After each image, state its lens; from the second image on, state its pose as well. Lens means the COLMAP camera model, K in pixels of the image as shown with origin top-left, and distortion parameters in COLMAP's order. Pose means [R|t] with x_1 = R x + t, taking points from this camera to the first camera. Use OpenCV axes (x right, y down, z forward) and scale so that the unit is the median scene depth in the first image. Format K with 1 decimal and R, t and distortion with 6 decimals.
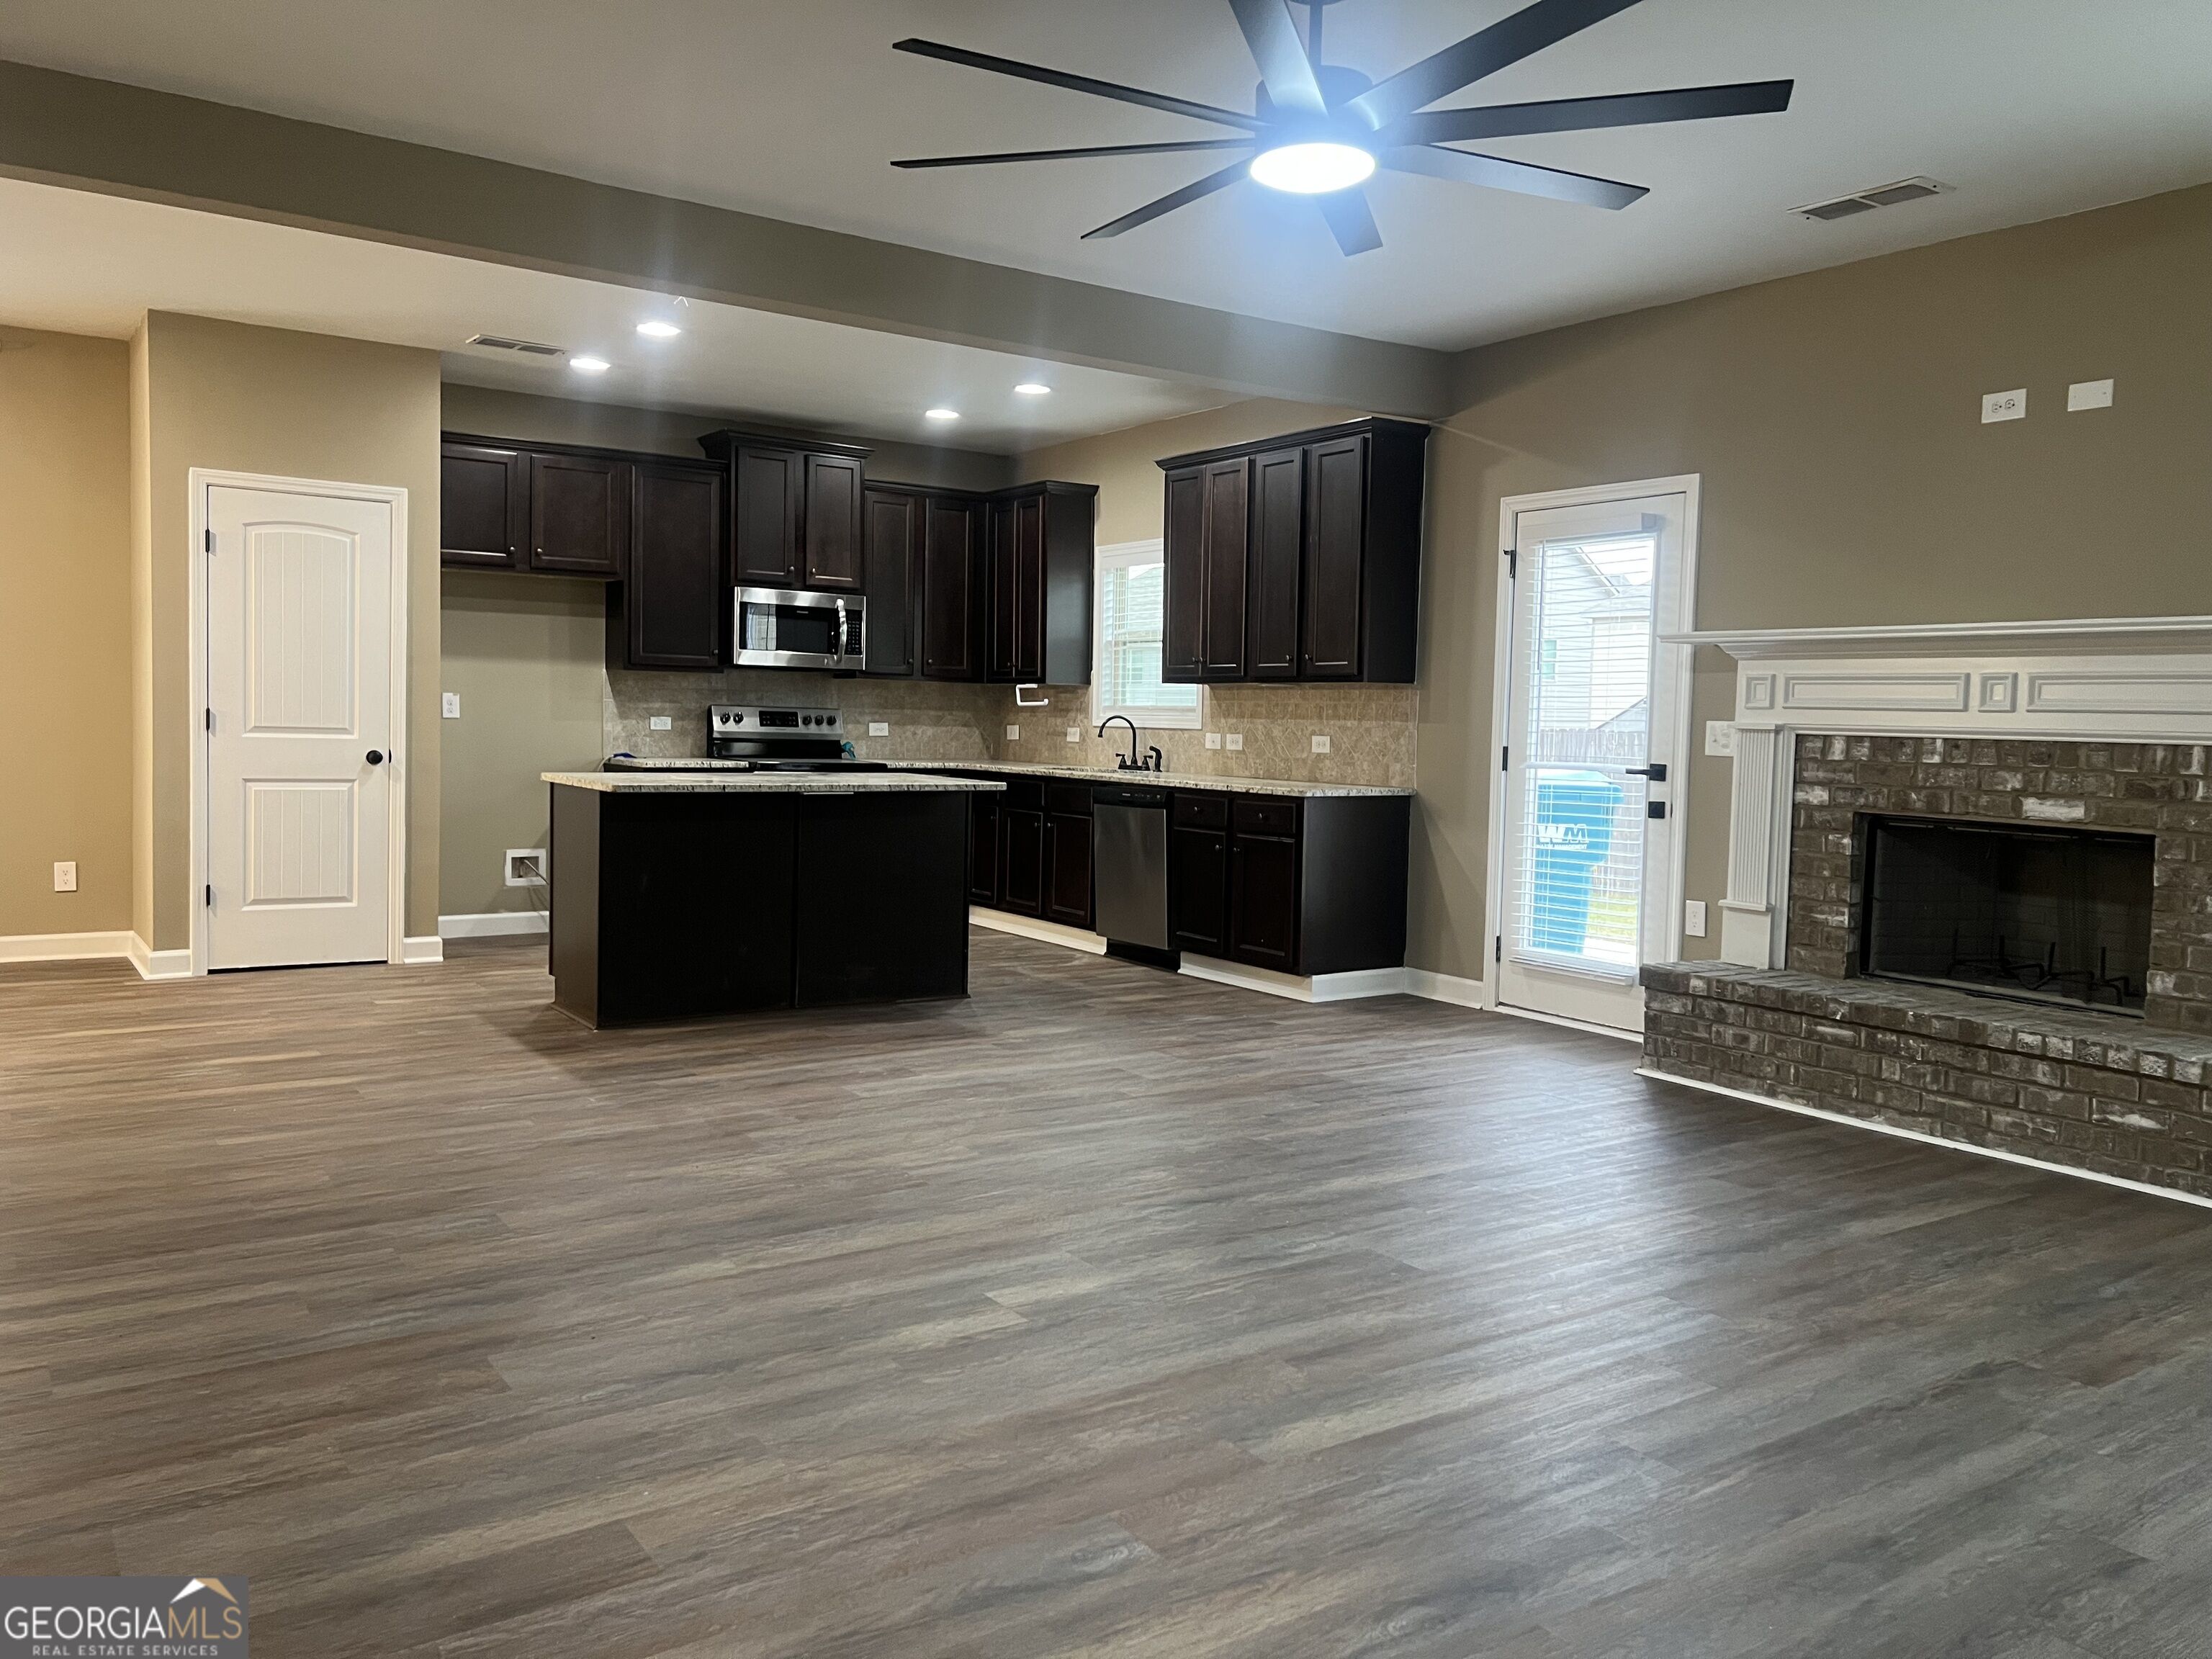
lens RADIAL K [[1653.7, 0, 1112.0], [0, 1653.7, 821.6], [0, 0, 1]] dist [0.064209, -0.079595]
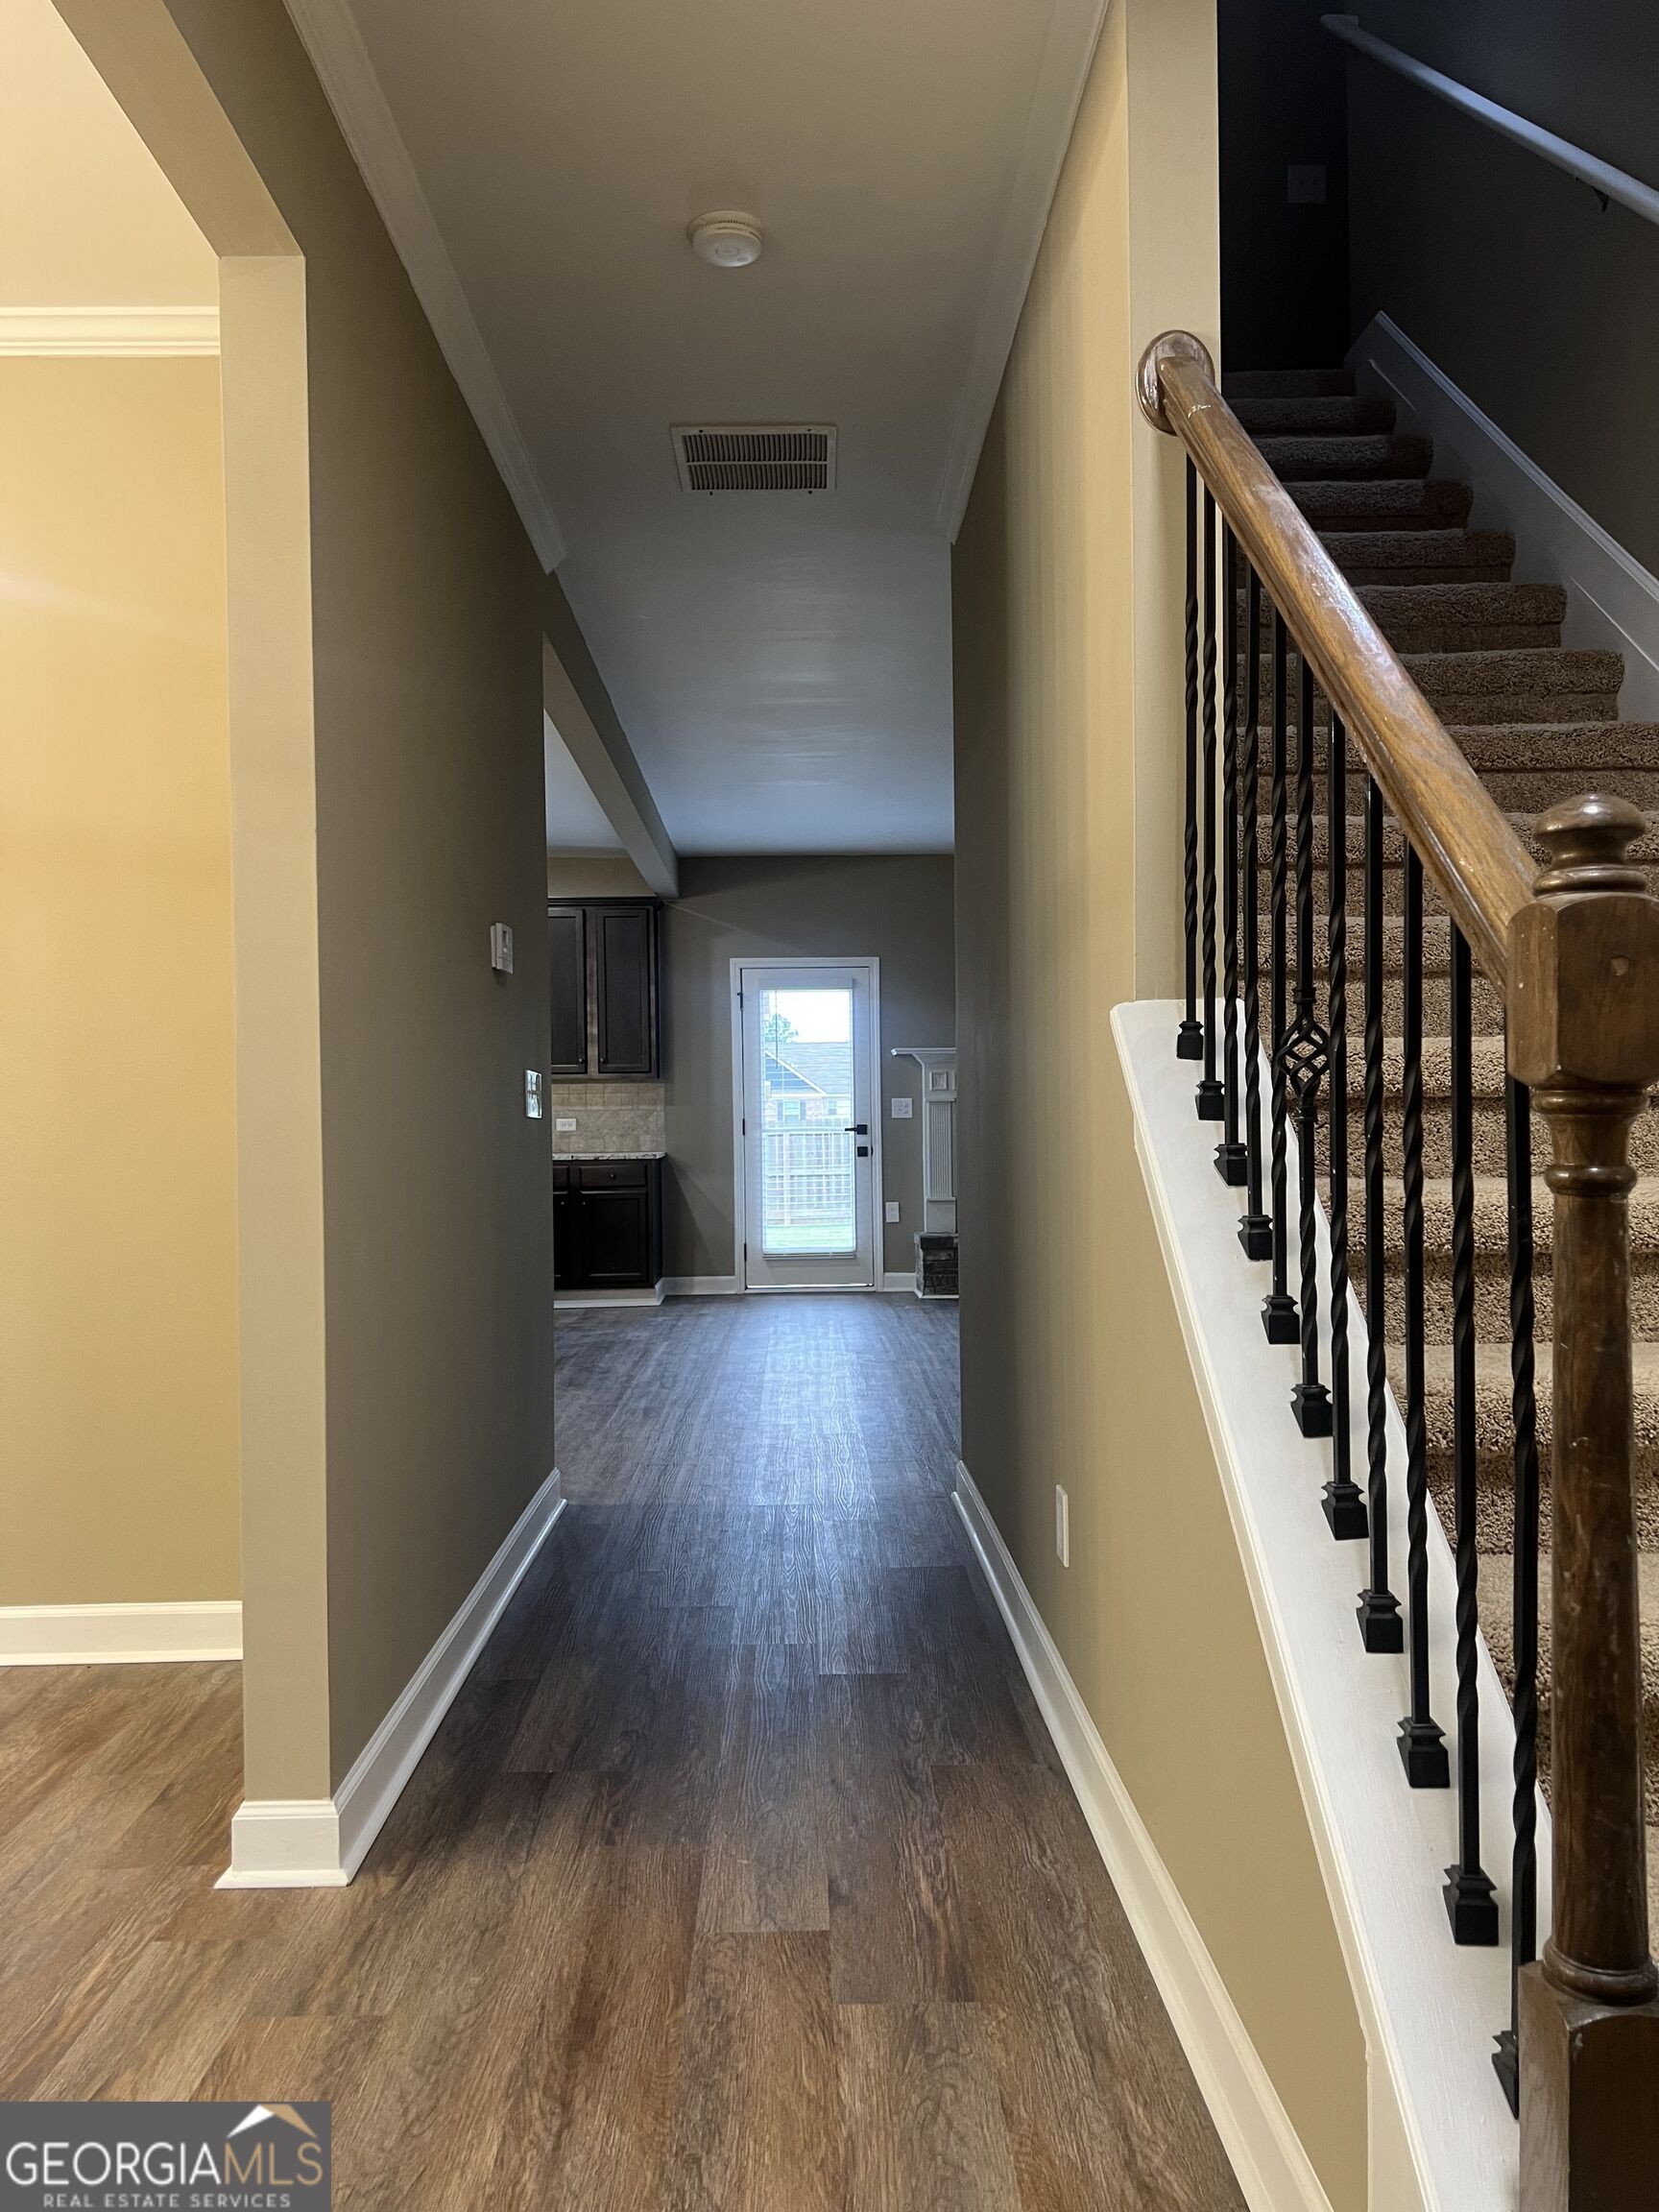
lens RADIAL K [[1653.7, 0, 825.5], [0, 1653.7, 1103.4], [0, 0, 1]] dist [0.064209, -0.079595]
pose [[0.552292, -0.047054, 0.832322, -1.002890], [0.077957, 0.996946, 0.004632, -0.061154], [-0.829998, 0.062327, 0.554273, 0.086711]]
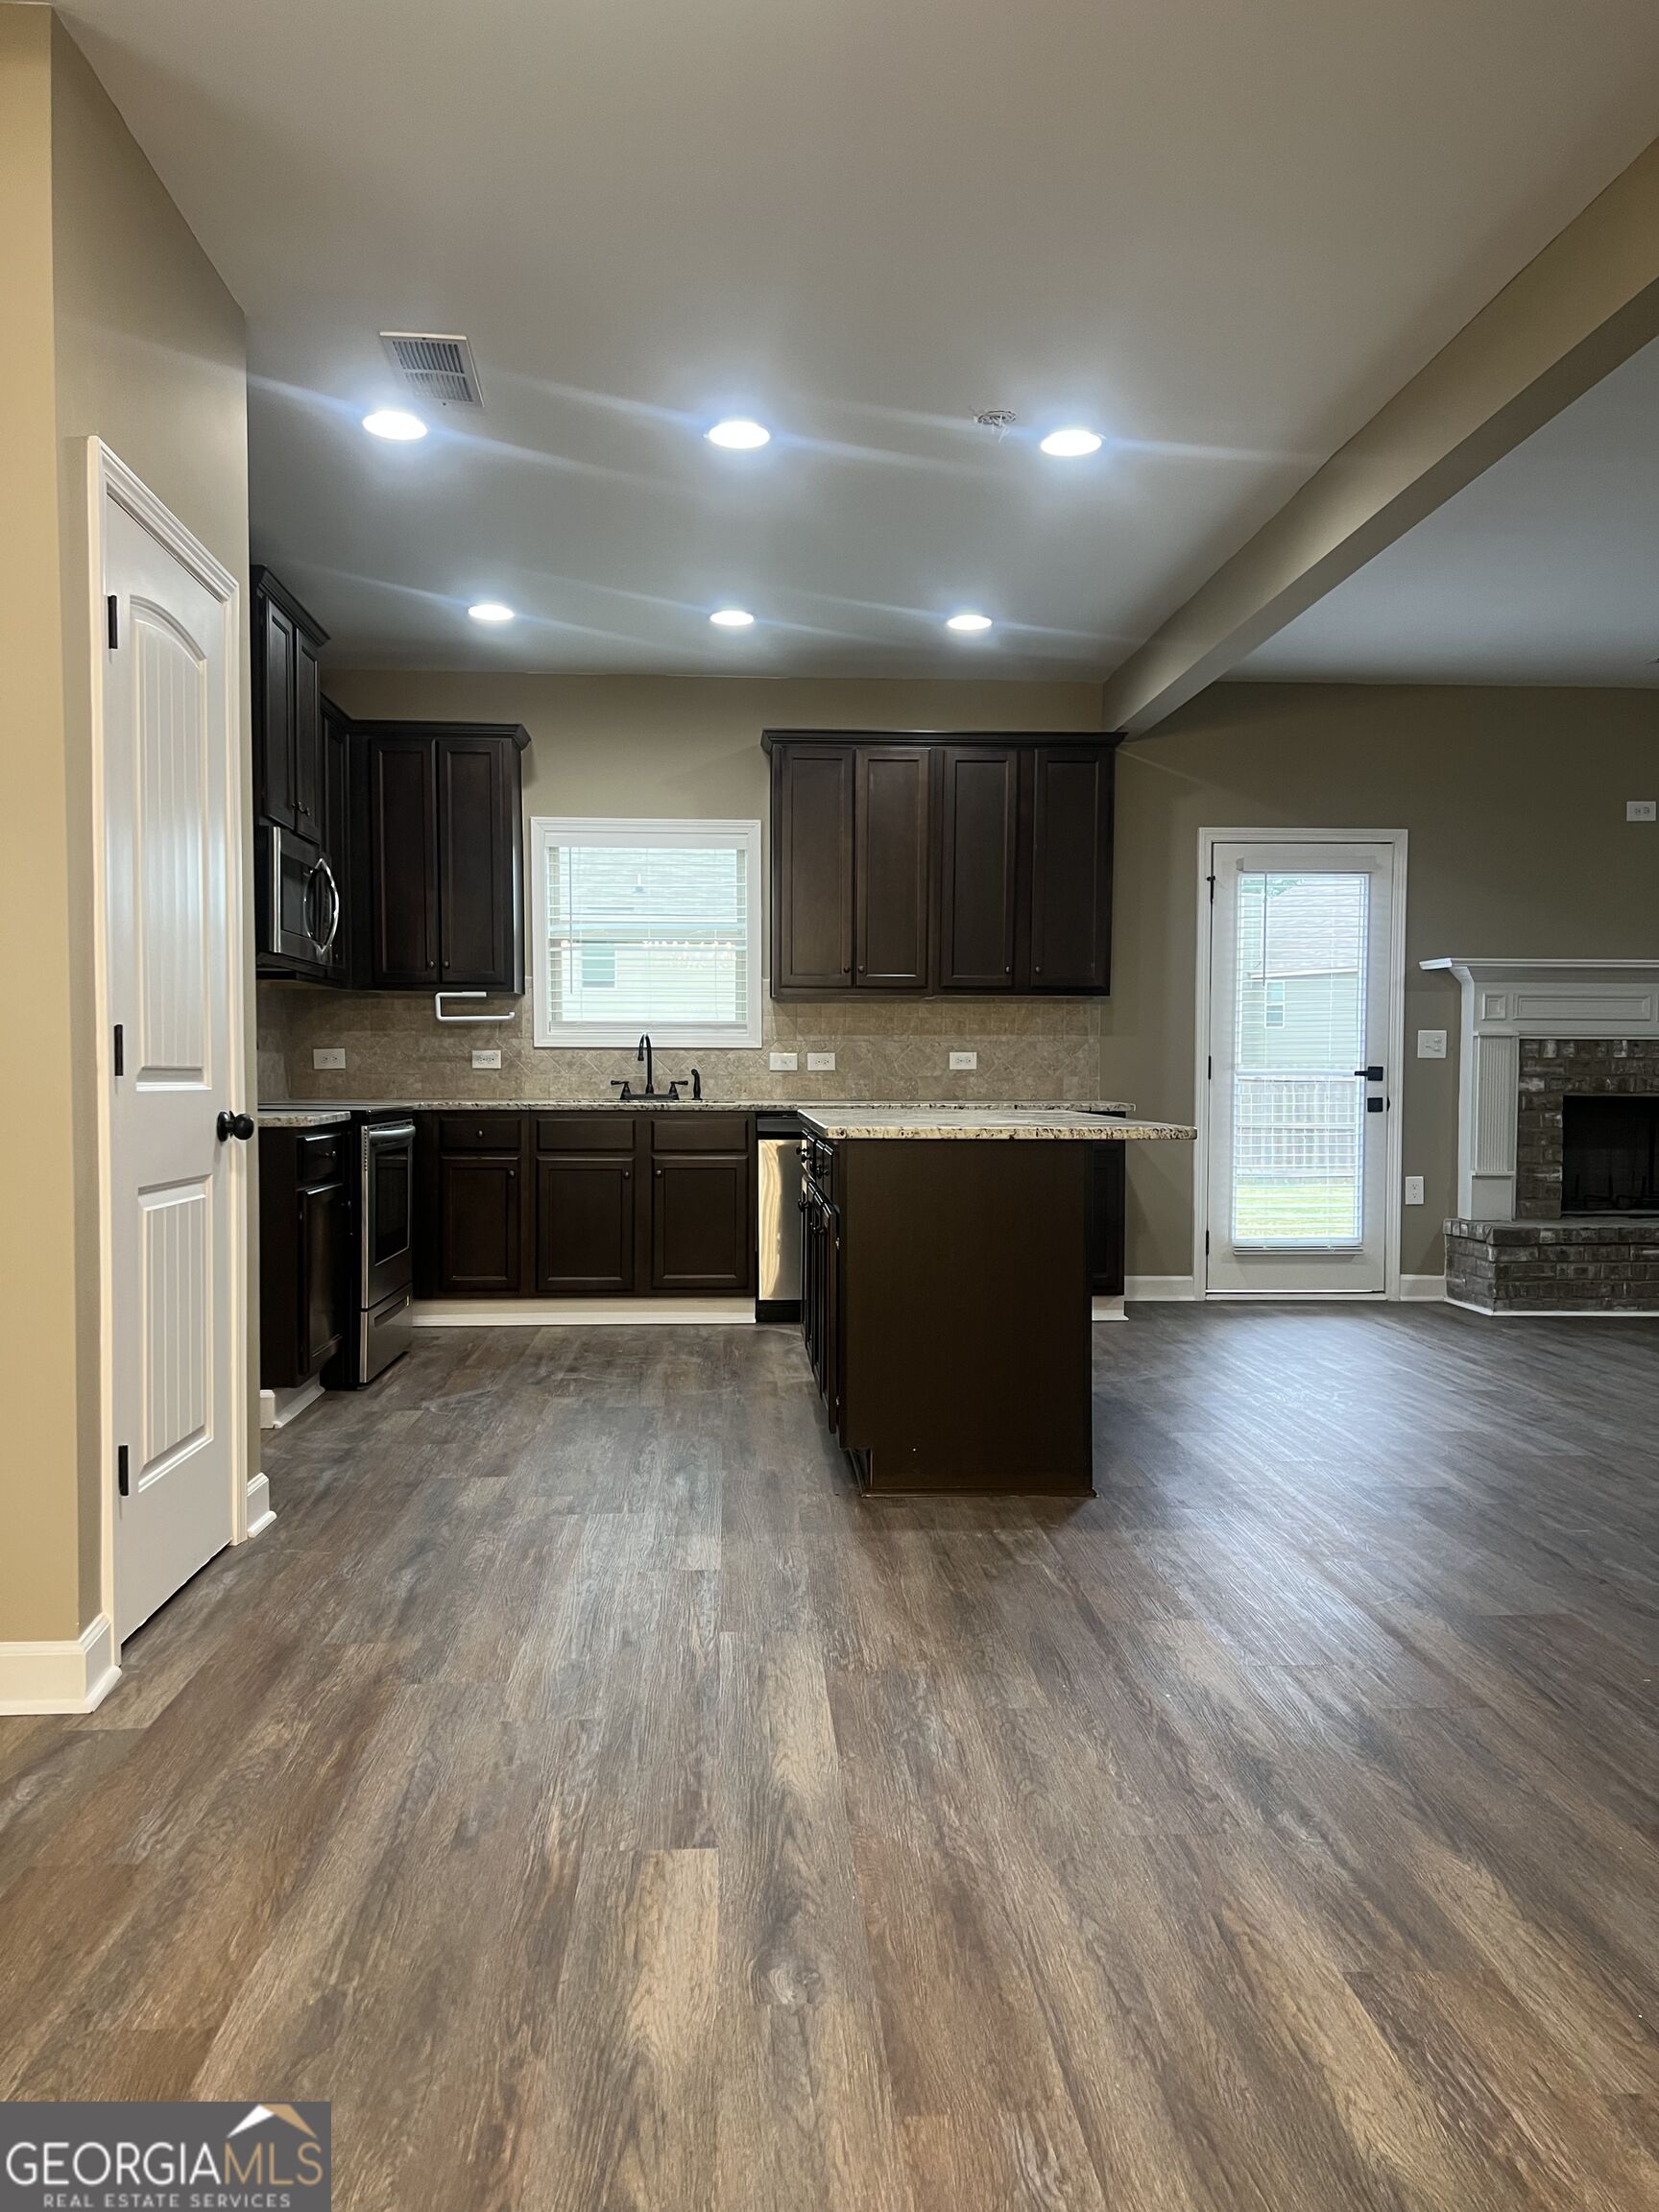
lens RADIAL K [[1653.7, 0, 826.6], [0, 1653.7, 1134.8], [0, 0, 1]] dist [0.064209, -0.079595]
pose [[0.520054, -0.058198, 0.852148, -0.830769], [0.063960, 0.997528, 0.029093, -0.041878], [-0.851735, 0.039374, 0.522491, 0.651525]]
